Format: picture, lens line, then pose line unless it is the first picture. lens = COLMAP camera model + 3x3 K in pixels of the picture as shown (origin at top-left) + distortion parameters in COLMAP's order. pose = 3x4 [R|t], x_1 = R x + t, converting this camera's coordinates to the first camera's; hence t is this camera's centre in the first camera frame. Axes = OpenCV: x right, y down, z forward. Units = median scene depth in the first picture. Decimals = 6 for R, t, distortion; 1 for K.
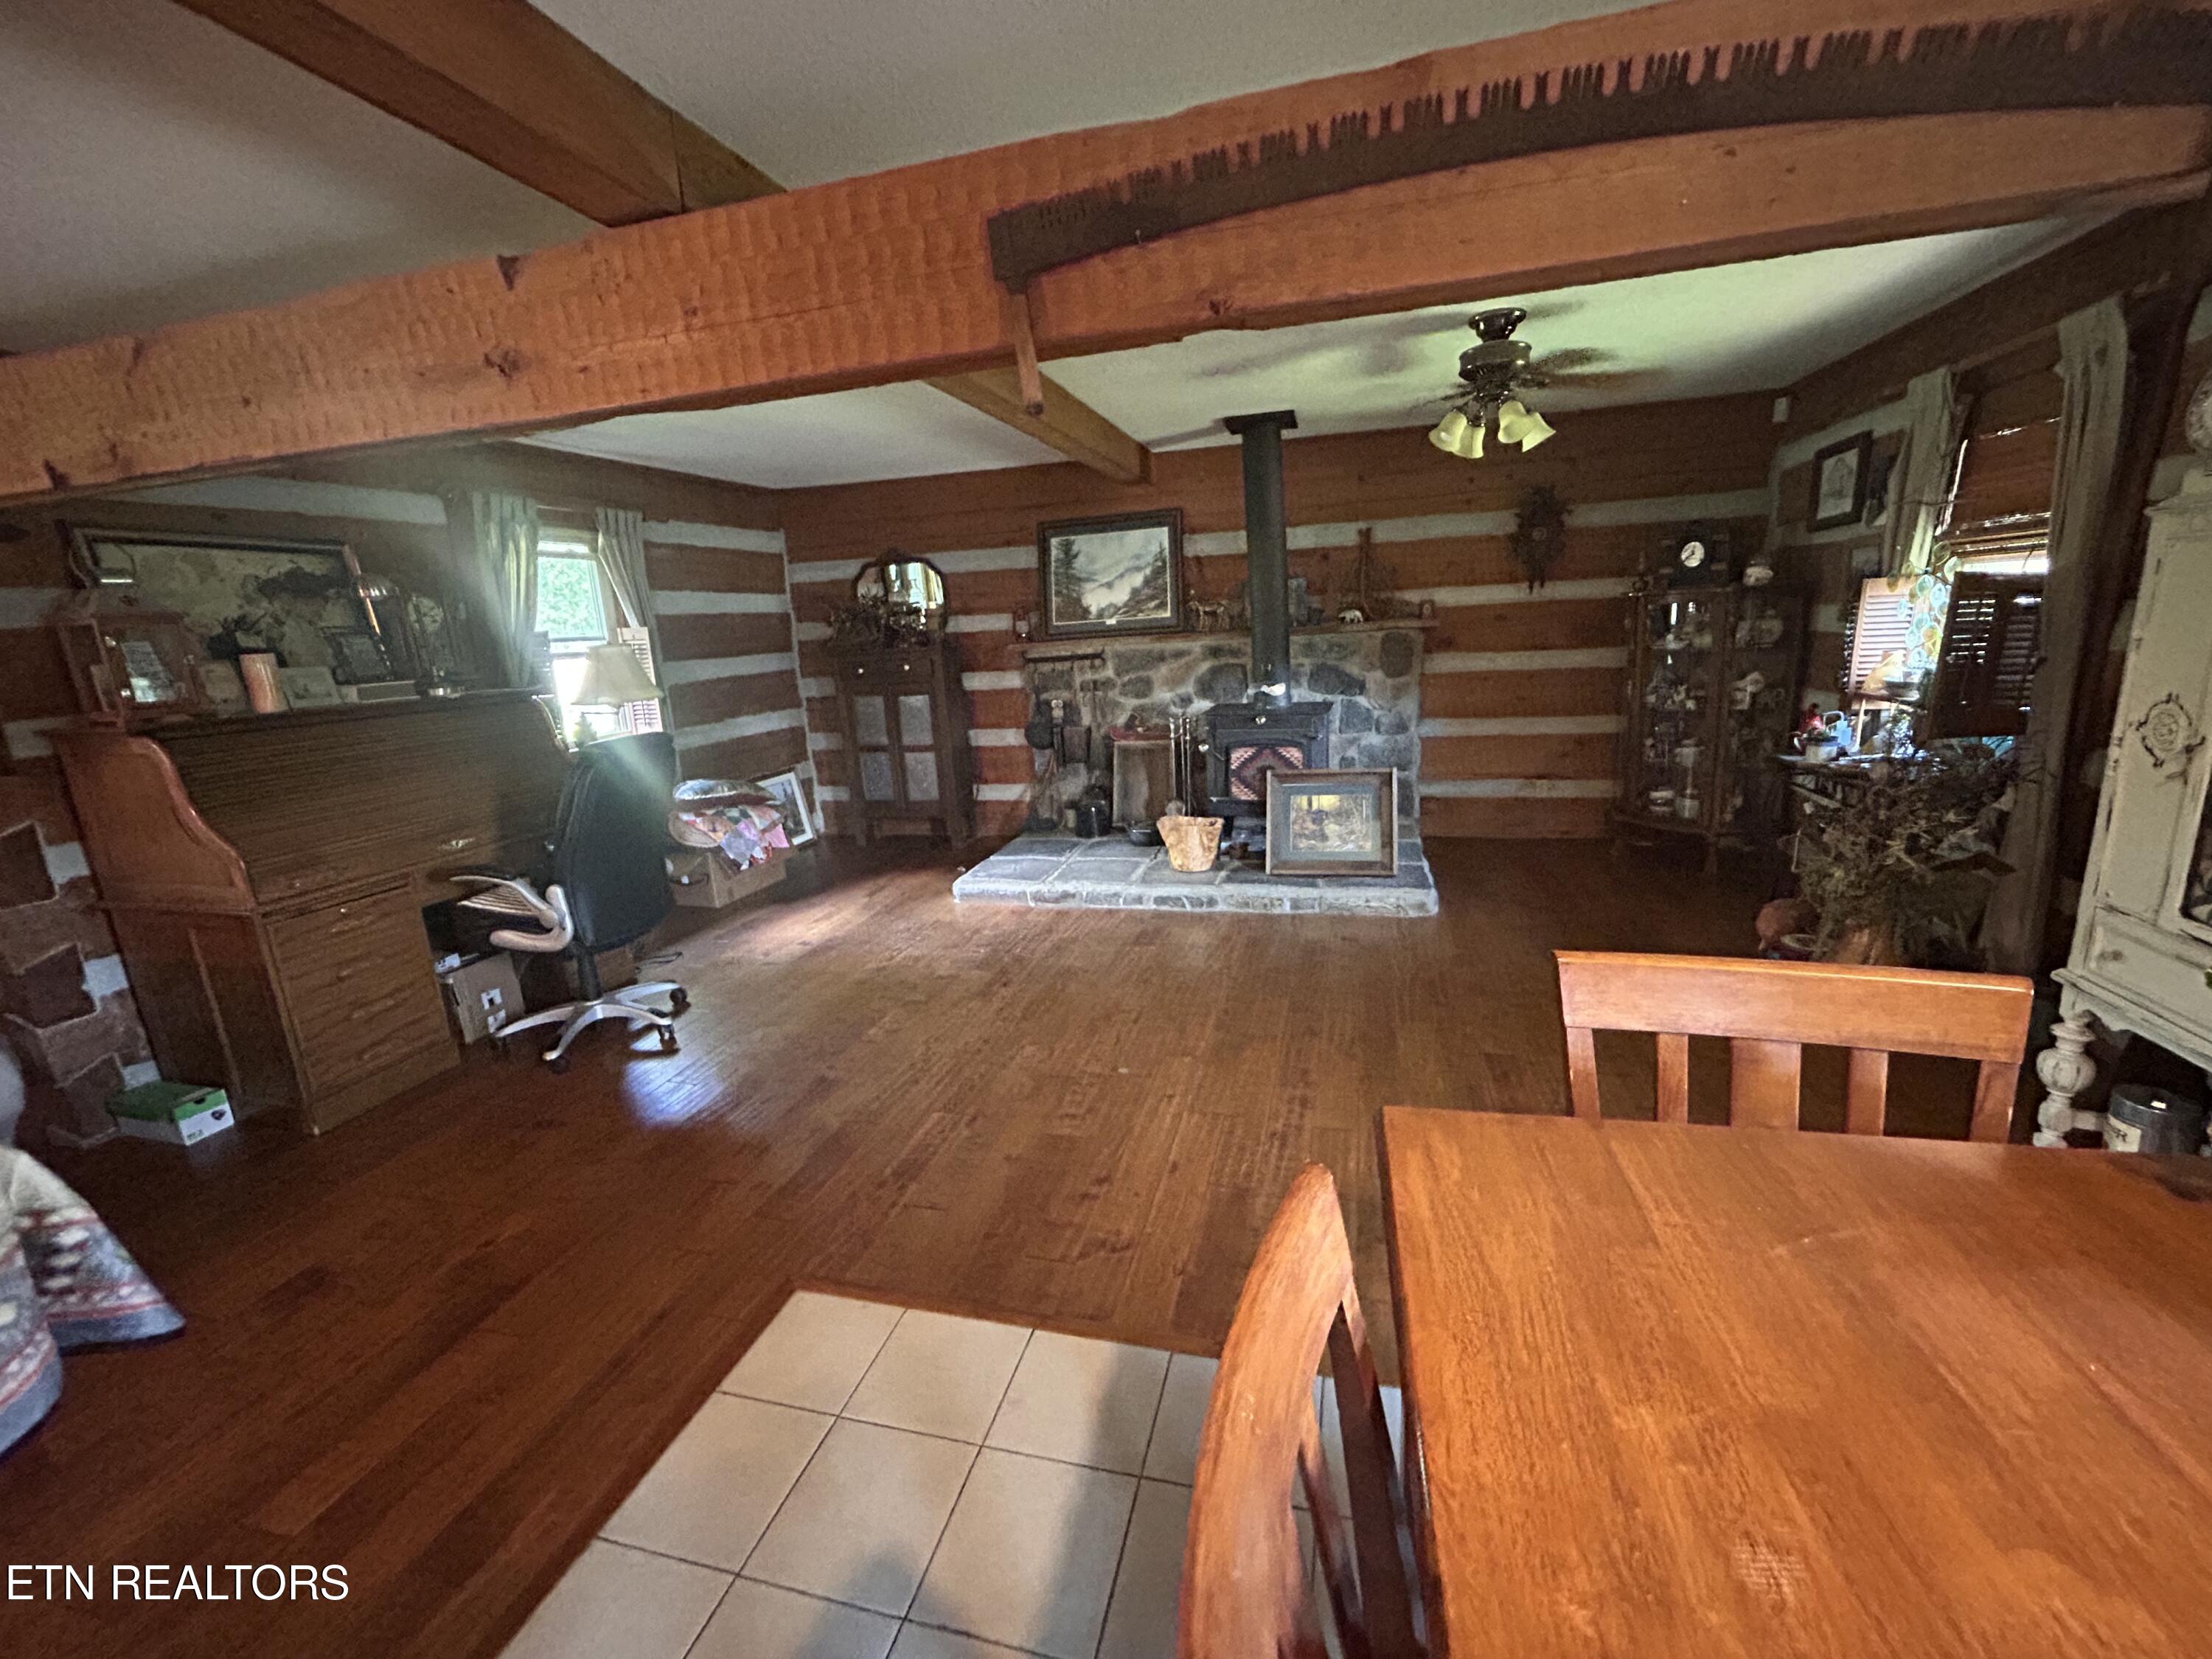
lens RADIAL K [[899.2, 0, 1109.6], [0, 899.2, 824.0], [0, 0, 1]] dist [0.001495, 0.000022]
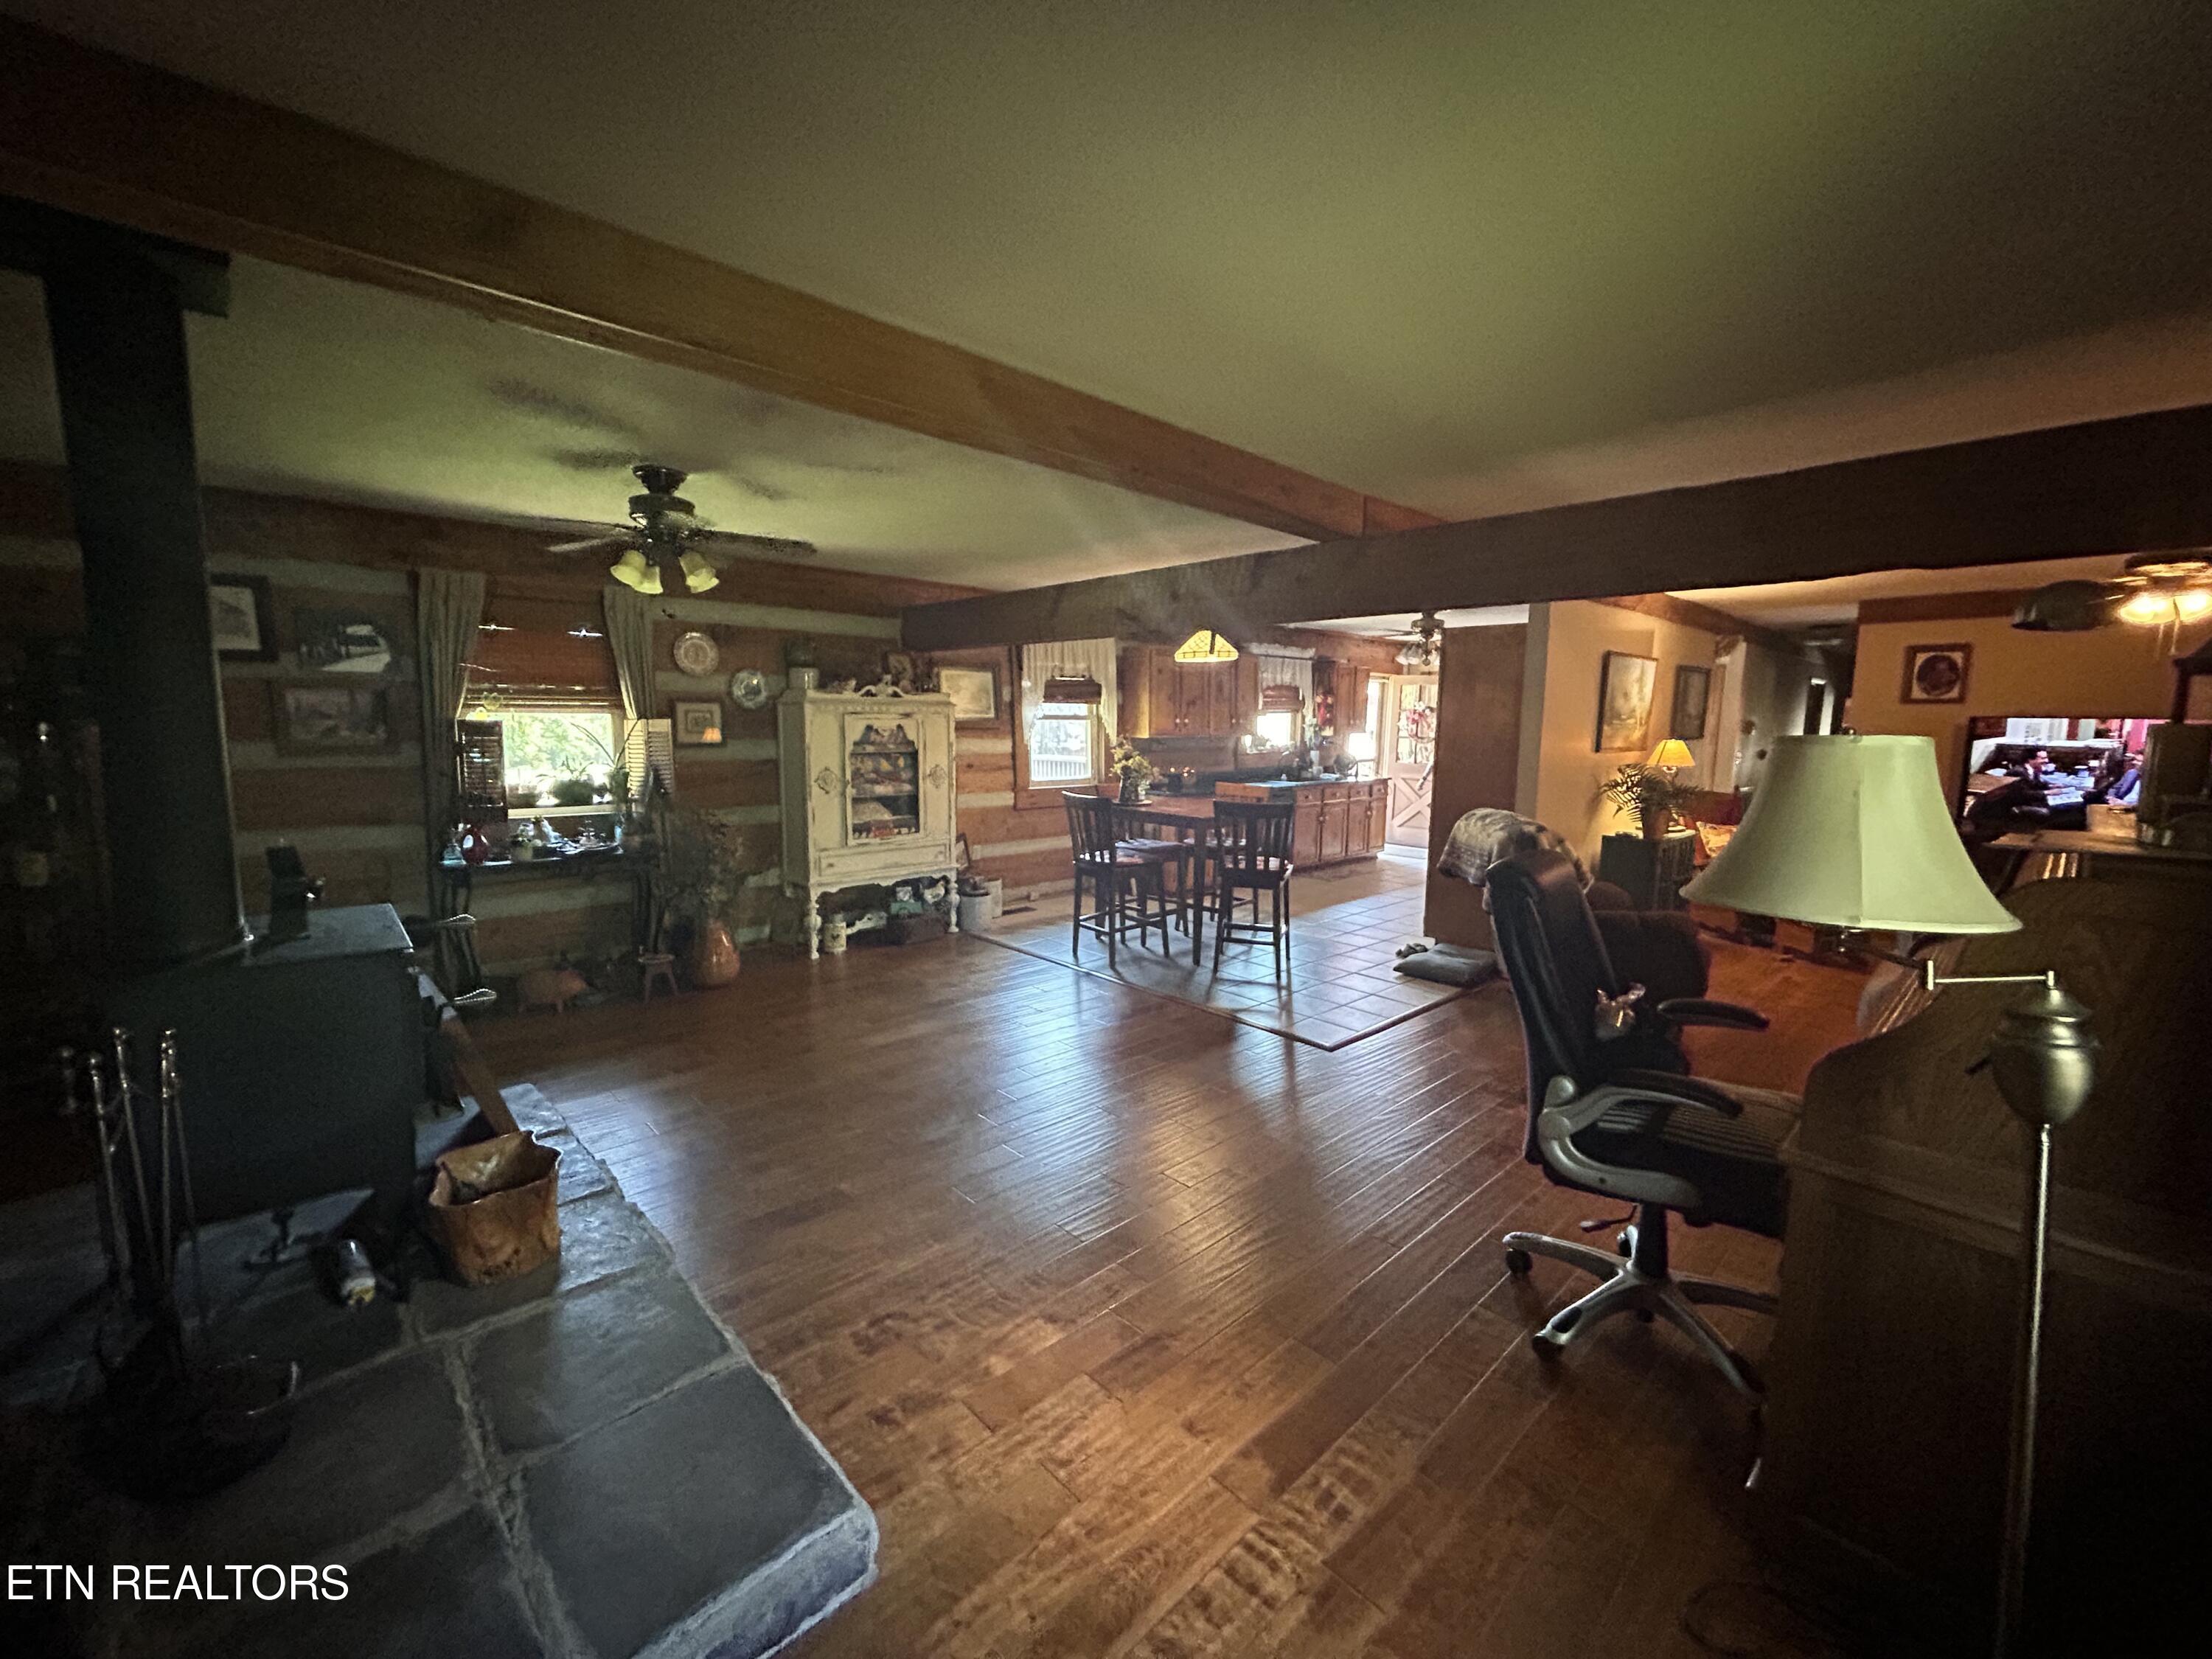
lens RADIAL K [[899.2, 0, 1122.5], [0, 899.2, 823.5], [0, 0, 1]] dist [0.001495, 0.000022]
pose [[-0.855448, -0.013094, 0.517722, -0.366549], [0.150472, 0.950270, 0.272664, -0.208431], [-0.495546, 0.311153, -0.810936, 0.989923]]
